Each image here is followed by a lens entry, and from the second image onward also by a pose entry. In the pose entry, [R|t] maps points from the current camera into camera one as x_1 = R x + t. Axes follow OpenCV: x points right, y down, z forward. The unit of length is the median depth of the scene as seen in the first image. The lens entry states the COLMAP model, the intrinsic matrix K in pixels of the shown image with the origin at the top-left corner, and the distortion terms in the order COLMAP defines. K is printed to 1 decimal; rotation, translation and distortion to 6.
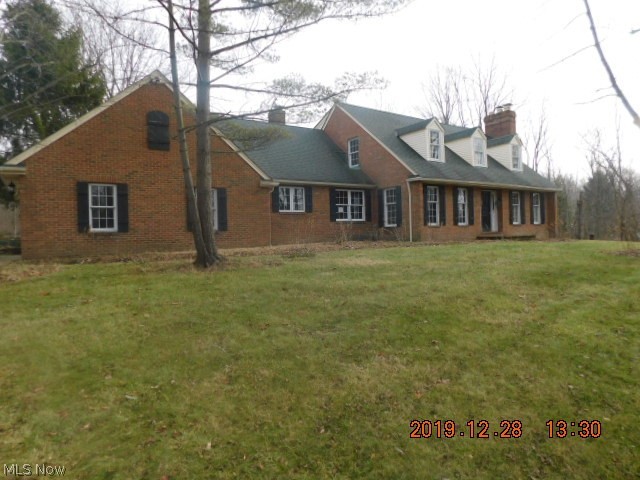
lens RADIAL K [[424.0, 0, 318.4], [0, 424.0, 238.2], [0, 0, 1]] dist [-0.069025, 0.054924]
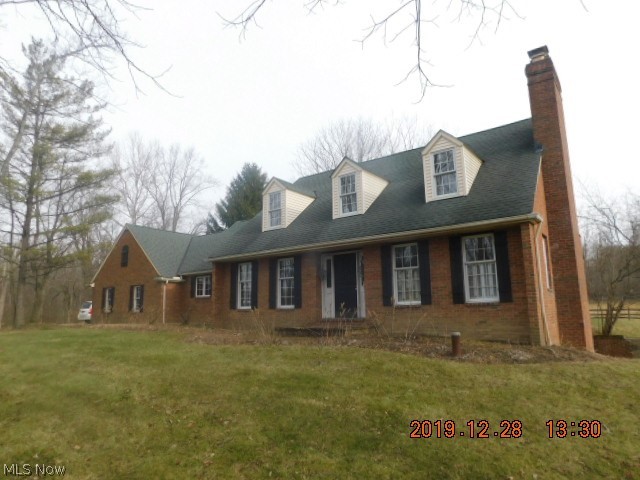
lens RADIAL K [[424.0, 0, 318.4], [0, 424.0, 238.2], [0, 0, 1]] dist [-0.069025, 0.054924]
pose [[0.300334, -0.143137, -0.943033, 1.017507], [-0.002357, 0.988562, -0.150798, -0.038224], [0.953831, 0.047513, 0.296561, 0.793100]]
